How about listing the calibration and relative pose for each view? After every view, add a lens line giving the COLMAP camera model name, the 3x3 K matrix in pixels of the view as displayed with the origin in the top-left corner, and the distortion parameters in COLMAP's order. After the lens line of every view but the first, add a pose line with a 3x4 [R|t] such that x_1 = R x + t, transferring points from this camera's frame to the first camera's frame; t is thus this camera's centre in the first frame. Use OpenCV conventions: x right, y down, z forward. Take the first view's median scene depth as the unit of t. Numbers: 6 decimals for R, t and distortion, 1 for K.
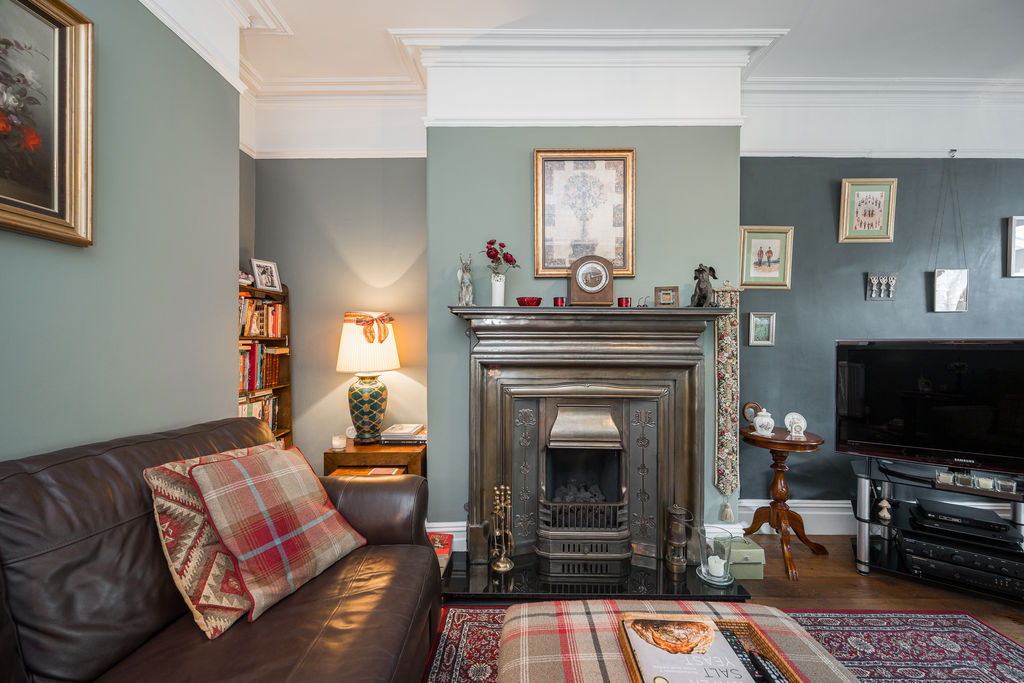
lens RADIAL K [[405.3, 0, 515.1], [0, 405.3, 344.8], [0, 0, 1]] dist [0.000064, -0.000782]
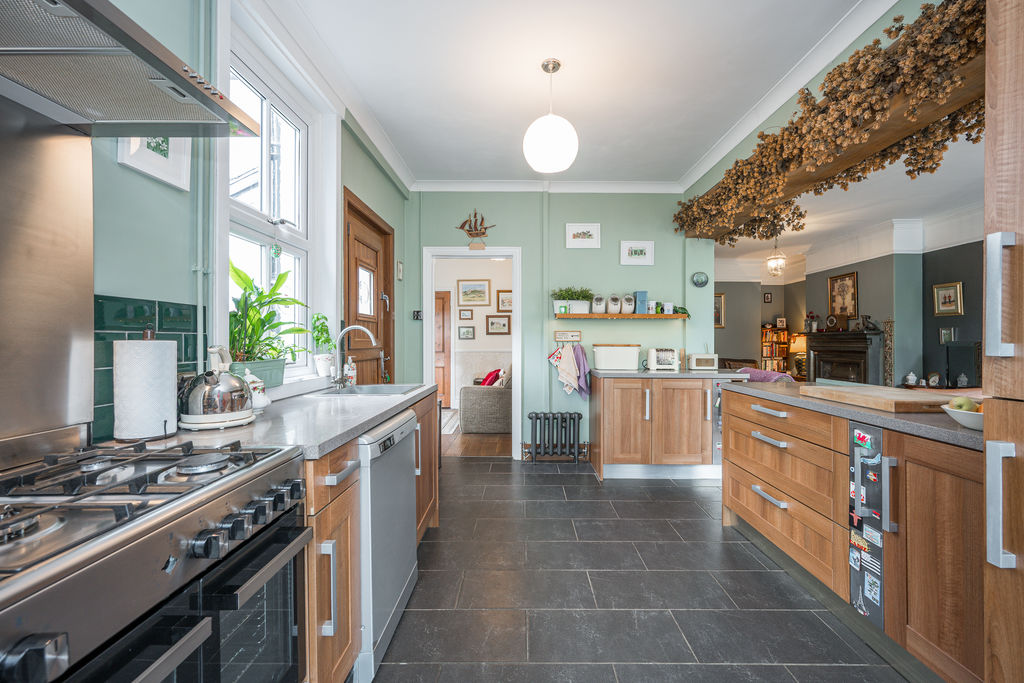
lens RADIAL K [[405.3, 0, 522.2], [0, 405.3, 338.5], [0, 0, 1]] dist [0.000064, -0.000782]
pose [[-0.010176, -0.012323, -0.999872, 2.615395], [-0.004002, 0.999917, -0.012283, 0.004858], [0.999940, 0.003877, -0.010225, -1.042137]]
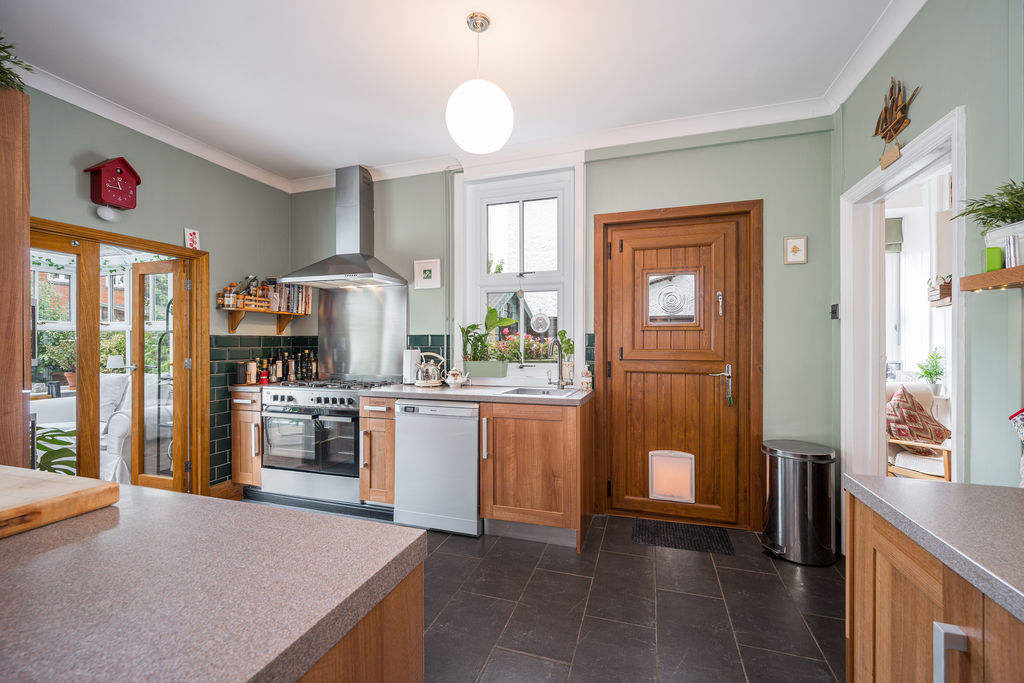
lens RADIAL K [[405.3, 0, 513.7], [0, 405.3, 341.2], [0, 0, 1]] dist [0.000064, -0.000782]
pose [[-0.946802, -0.008179, 0.321714, 1.430146], [-0.007084, 0.999964, 0.004574, -0.030660], [-0.321740, 0.002052, -0.946826, -0.305991]]
